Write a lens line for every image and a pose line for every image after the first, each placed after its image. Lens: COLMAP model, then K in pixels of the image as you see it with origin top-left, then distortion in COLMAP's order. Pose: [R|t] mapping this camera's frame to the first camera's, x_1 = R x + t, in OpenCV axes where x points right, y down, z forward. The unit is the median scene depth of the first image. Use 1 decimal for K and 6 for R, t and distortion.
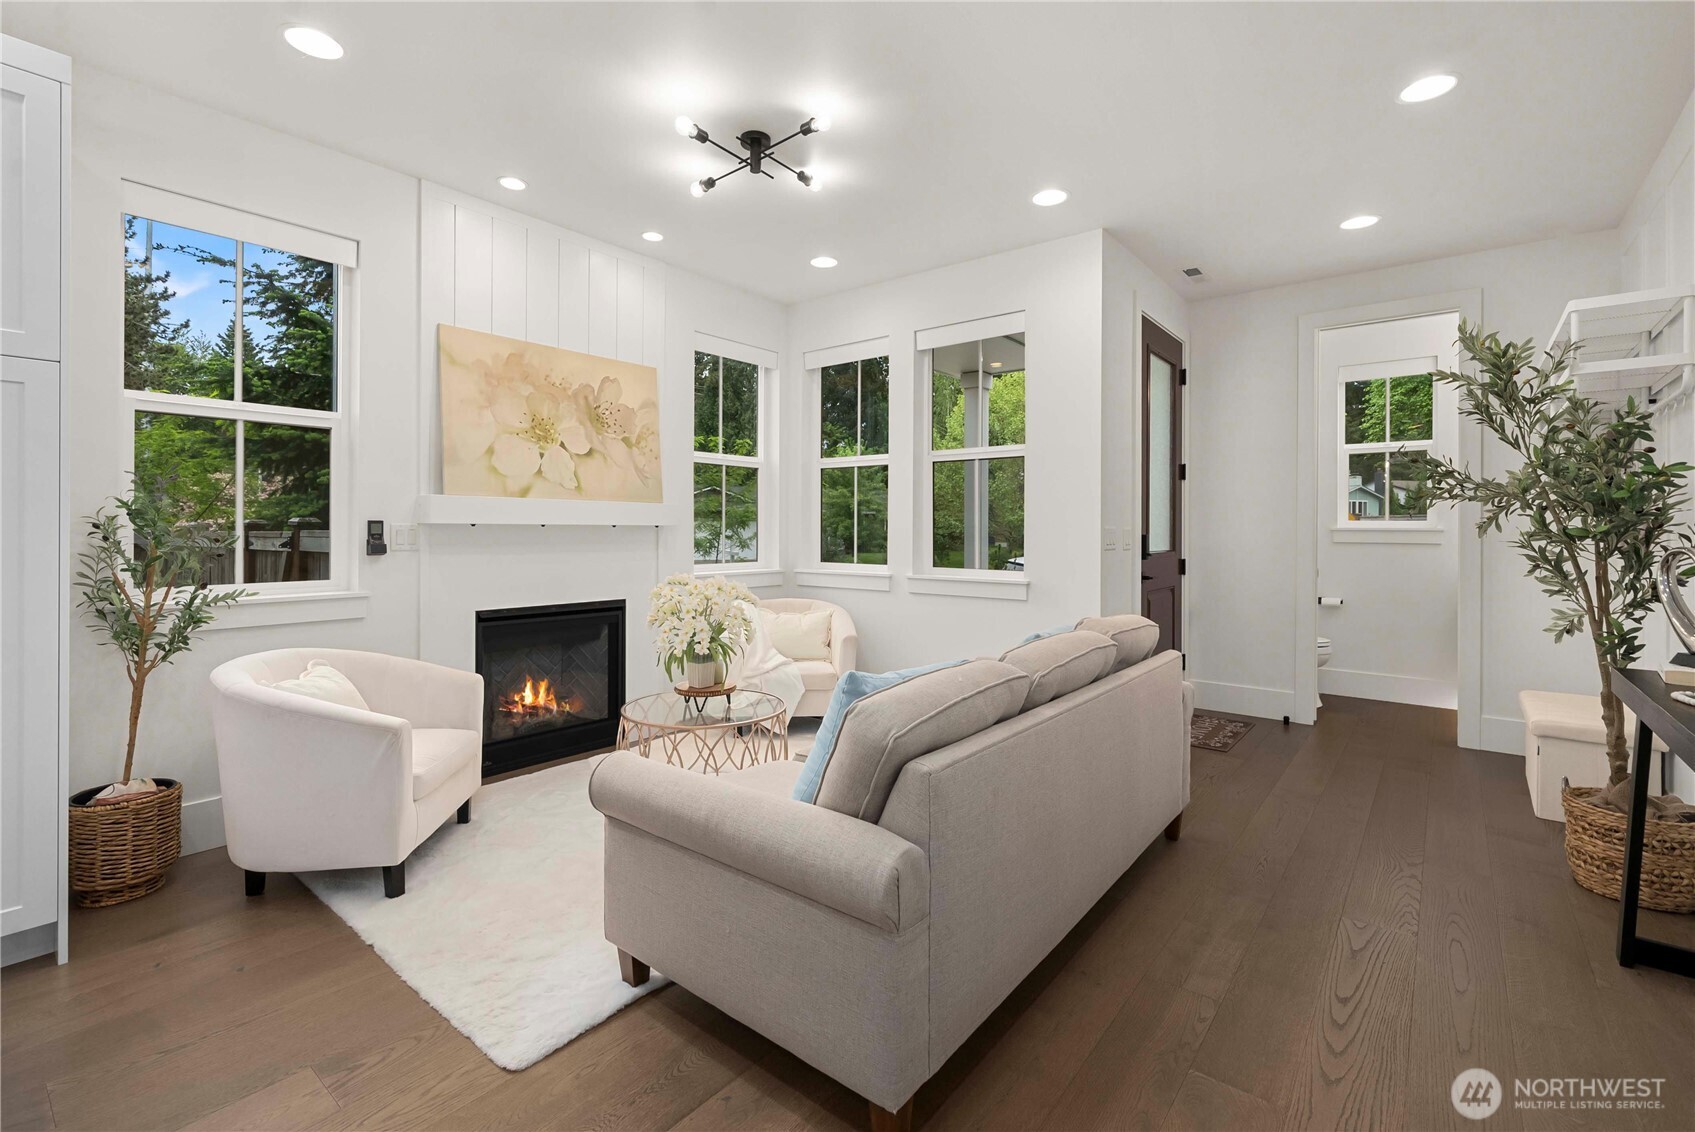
lens RADIAL K [[743.1, 0, 859.6], [0, 743.1, 530.5], [0, 0, 1]] dist [-0.000434, -0.000113]
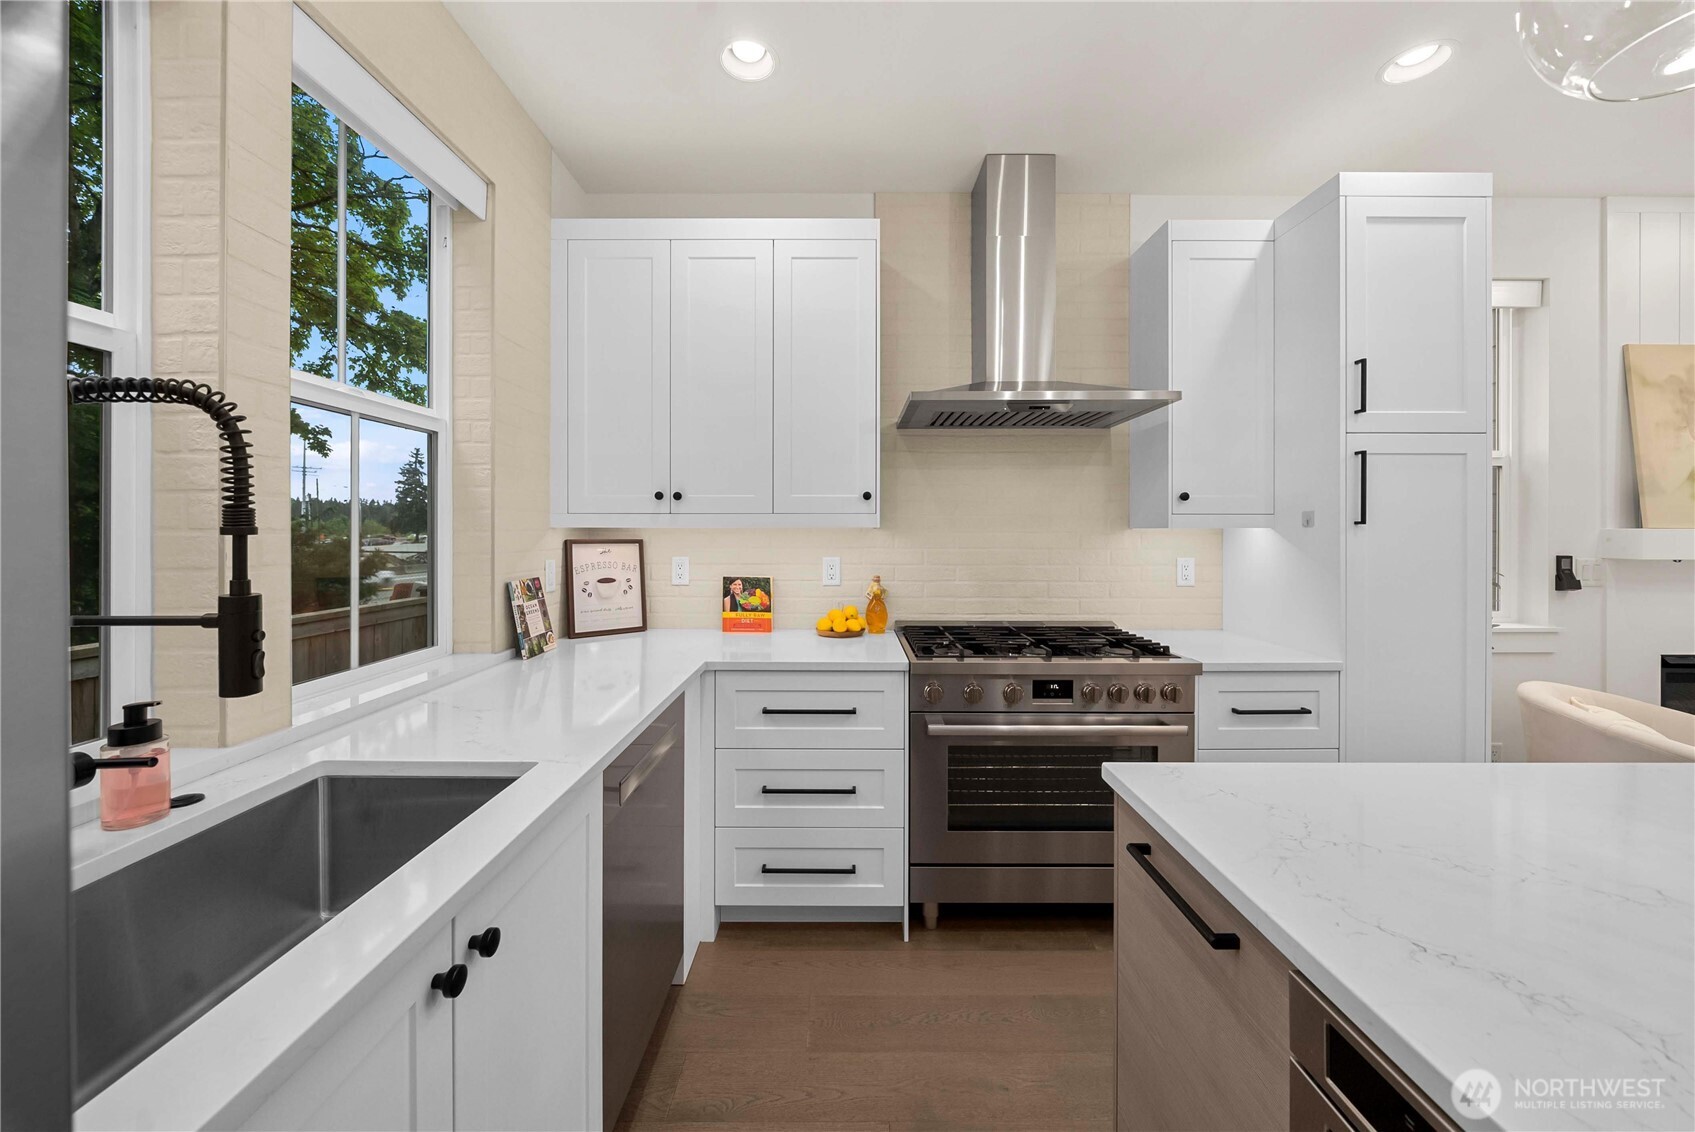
lens RADIAL K [[625.0, 0, 850.6], [0, 625.0, 532.3], [0, 0, 1]] dist [-0.011731, -0.000045]
pose [[0.619676, 0.001350, -0.784857, -0.565787], [-0.001537, 0.999999, 0.000506, -0.040895], [0.784857, 0.000893, 0.619677, -0.244551]]
